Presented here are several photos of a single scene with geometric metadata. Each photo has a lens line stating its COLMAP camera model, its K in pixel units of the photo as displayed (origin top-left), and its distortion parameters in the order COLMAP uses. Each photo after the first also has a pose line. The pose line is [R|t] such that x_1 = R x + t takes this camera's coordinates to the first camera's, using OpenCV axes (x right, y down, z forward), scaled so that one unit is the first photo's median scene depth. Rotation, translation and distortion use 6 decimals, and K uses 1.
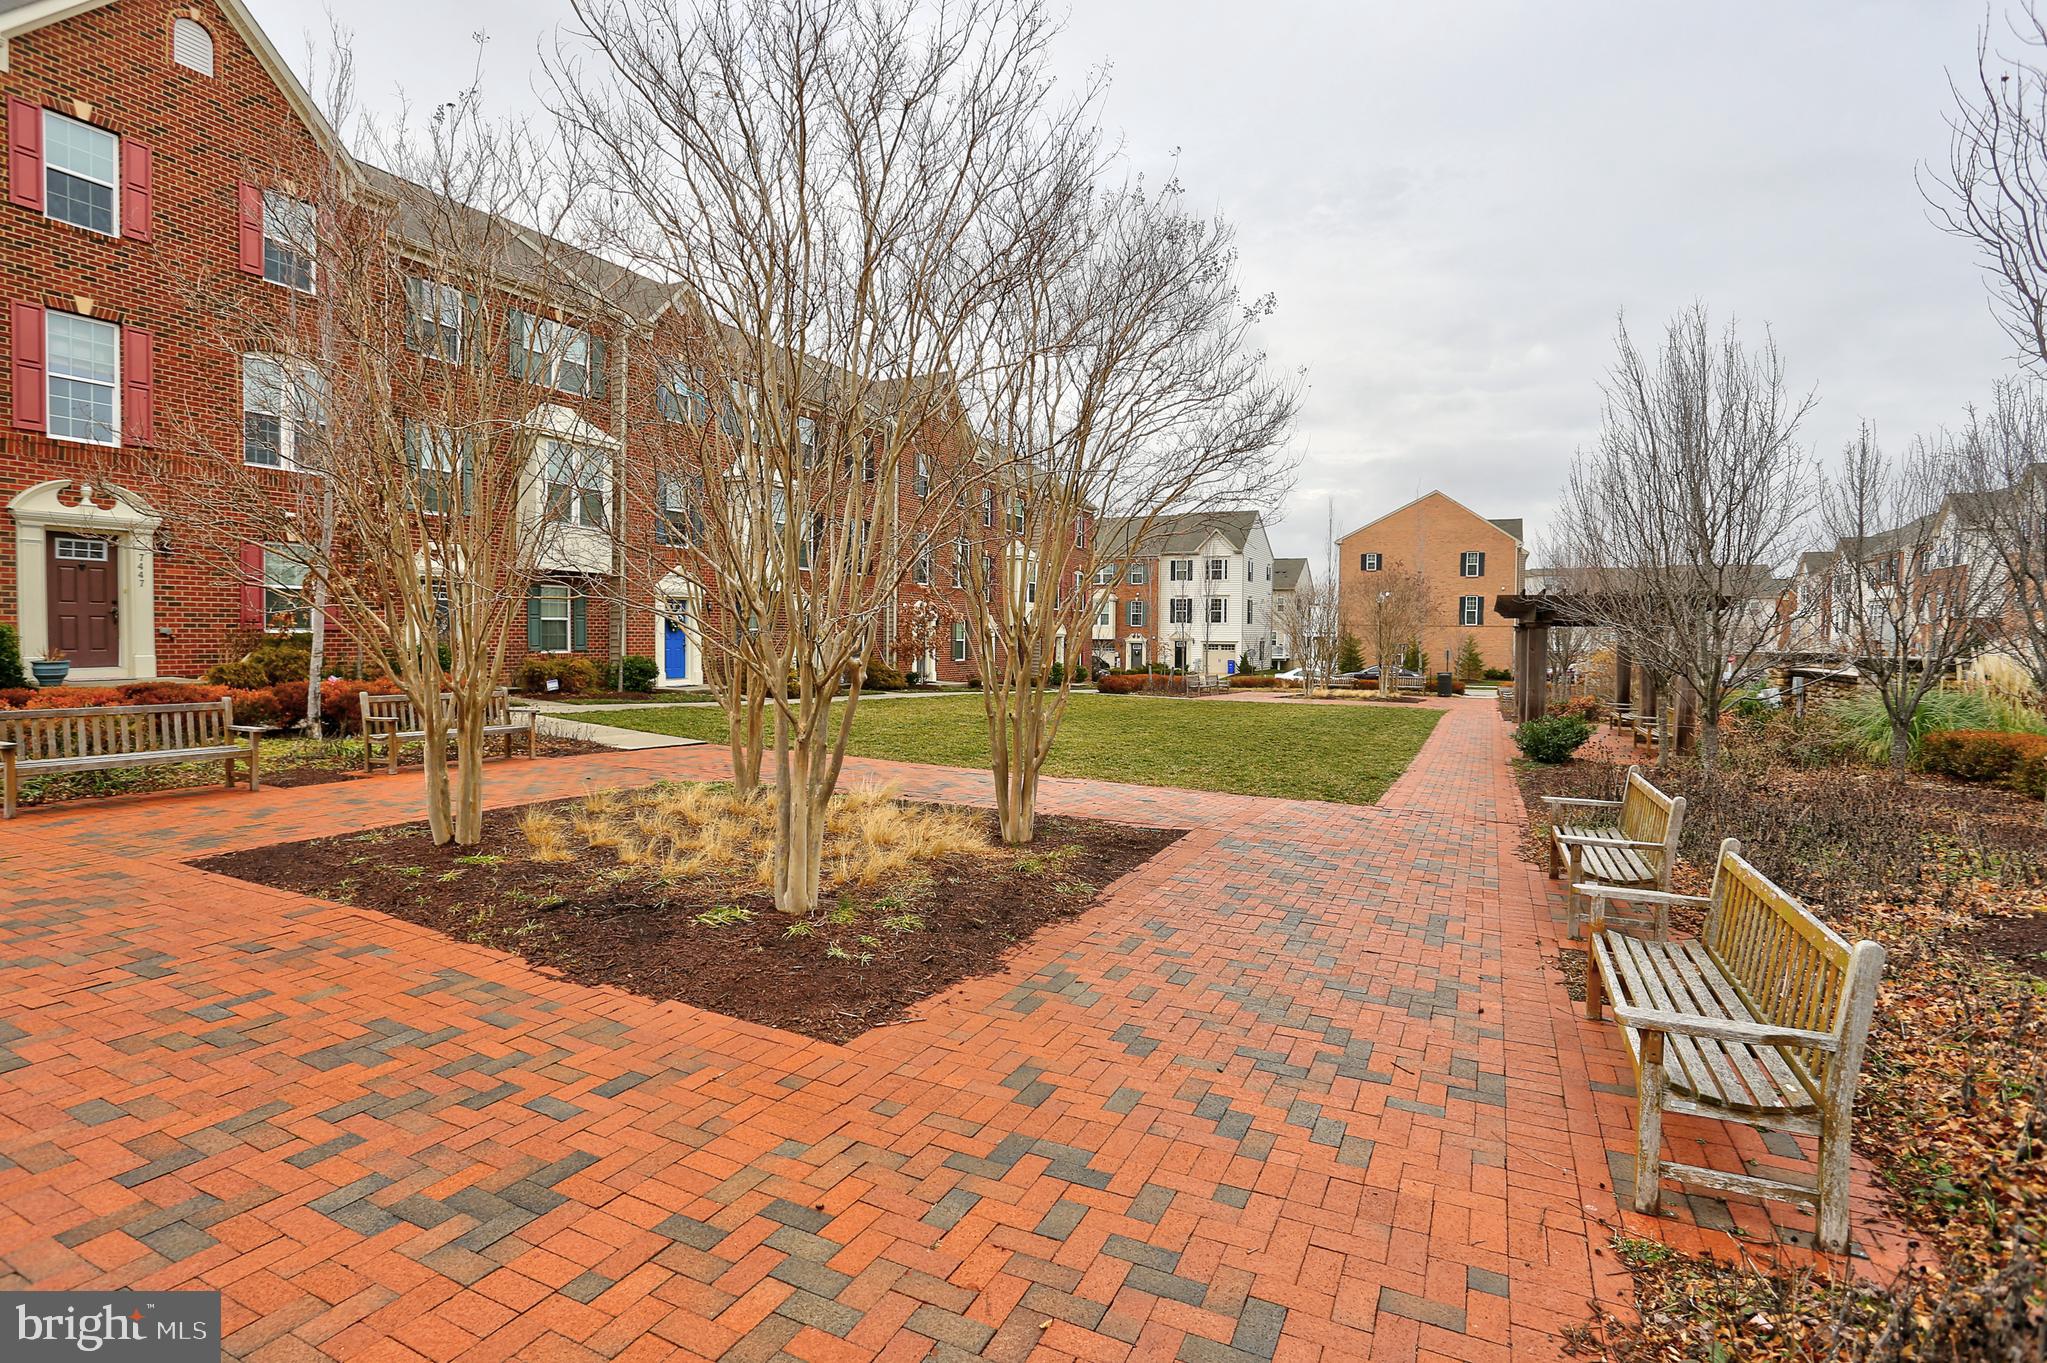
lens RADIAL K [[1016.4, 0, 1023.5], [0, 1016.4, 681.5], [0, 0, 1]] dist [-0.001019, -0.001198]
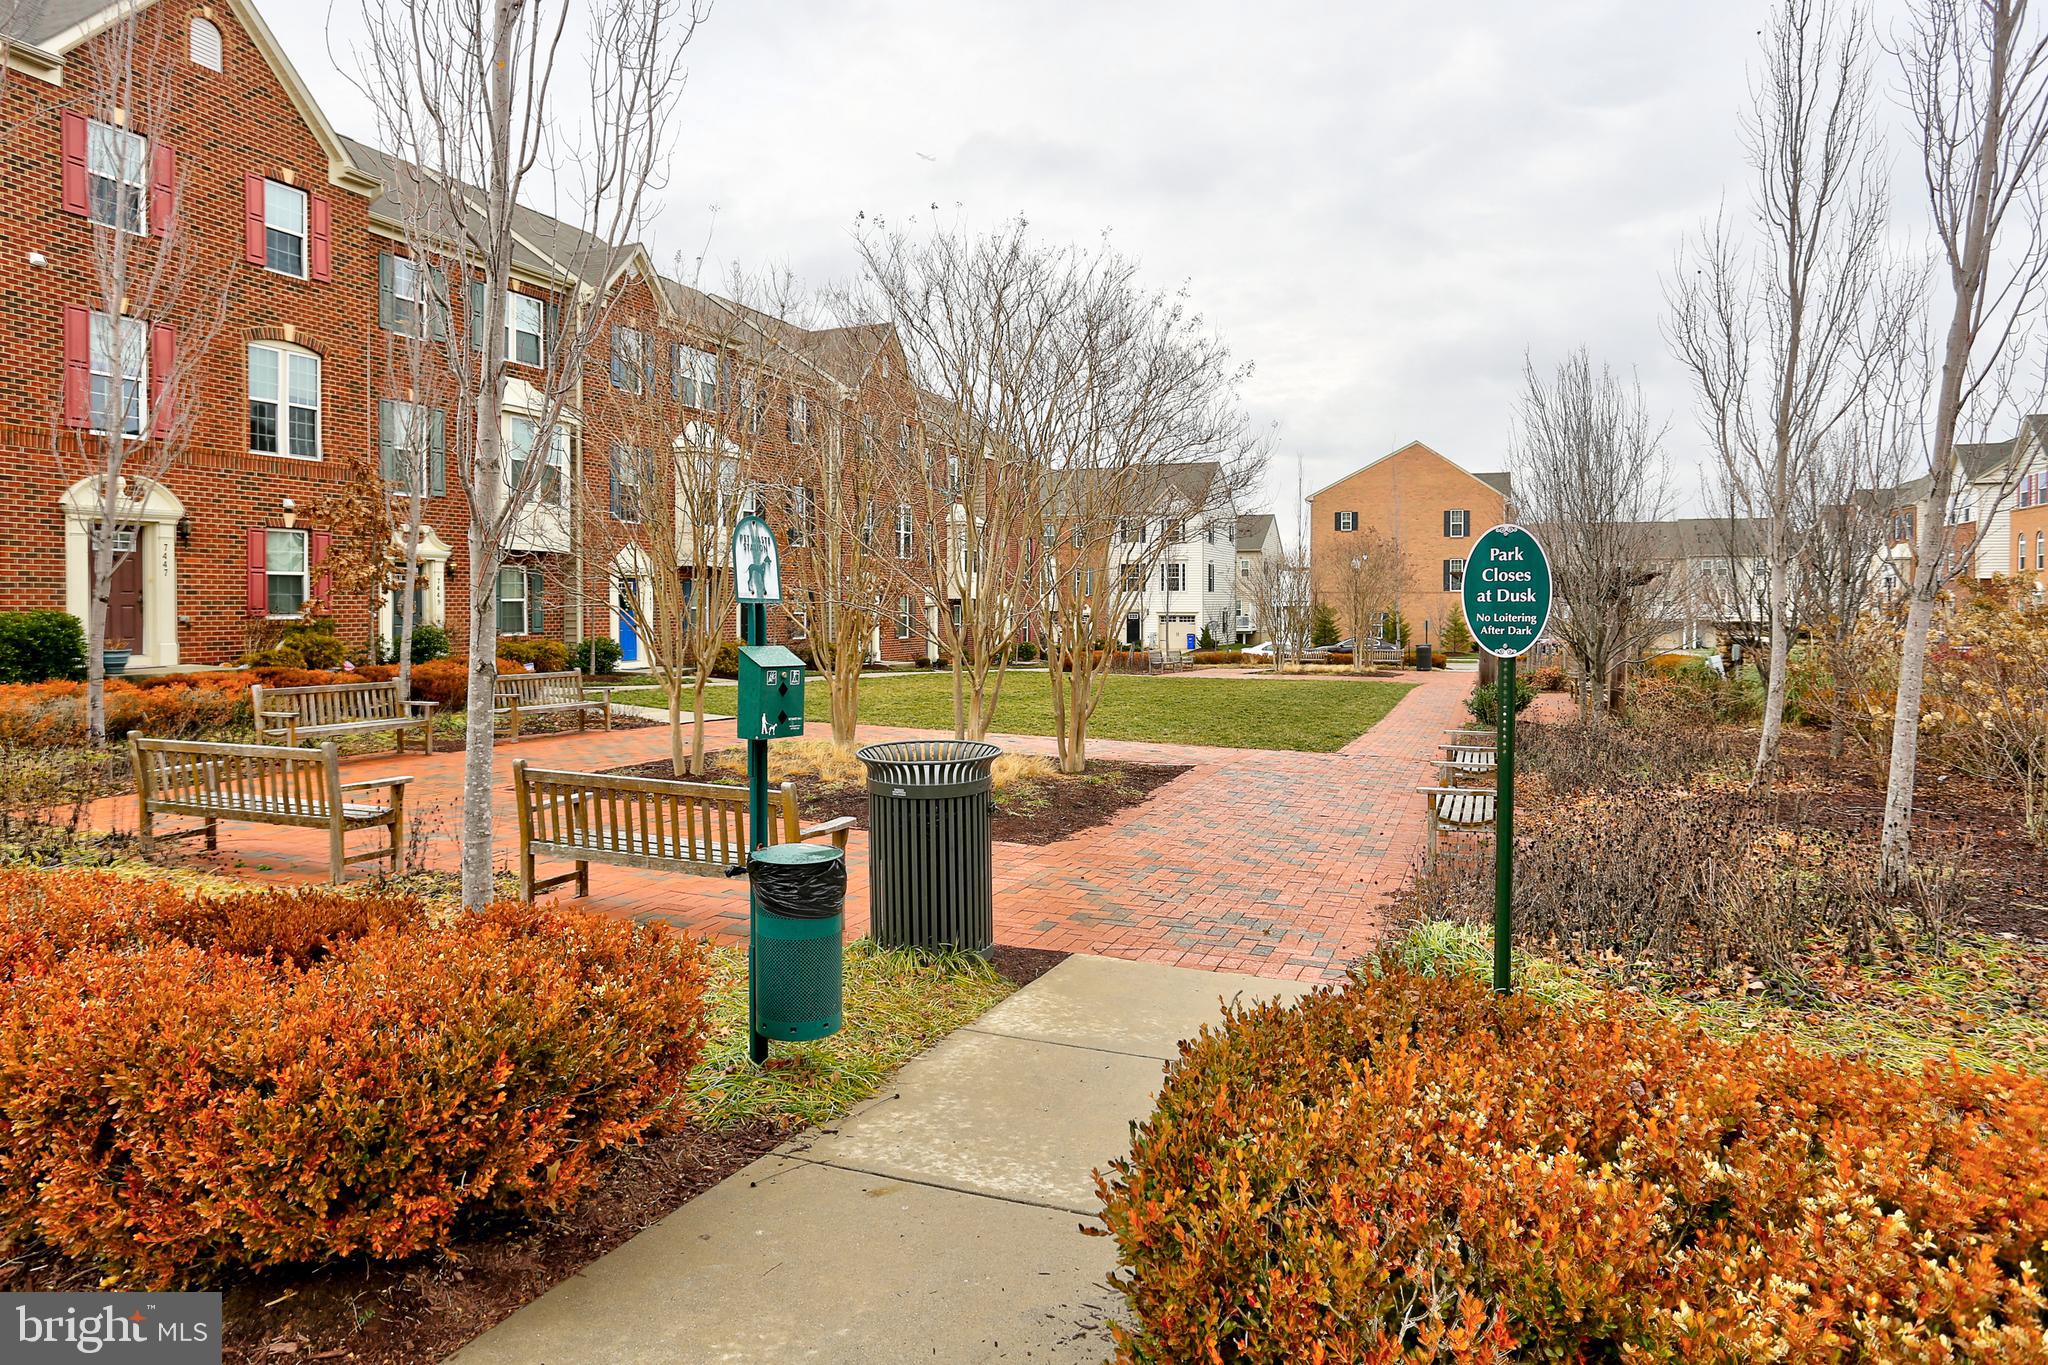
lens RADIAL K [[1309.2, 0, 1032.8], [0, 1309.2, 657.9], [0, 0, 1]] dist [0.051513, 0.000006]
pose [[0.995940, -0.013379, 0.089023, -0.083038], [0.013691, 0.999902, -0.002898, 0.003357], [-0.088975, 0.004105, 0.996025, -0.287416]]
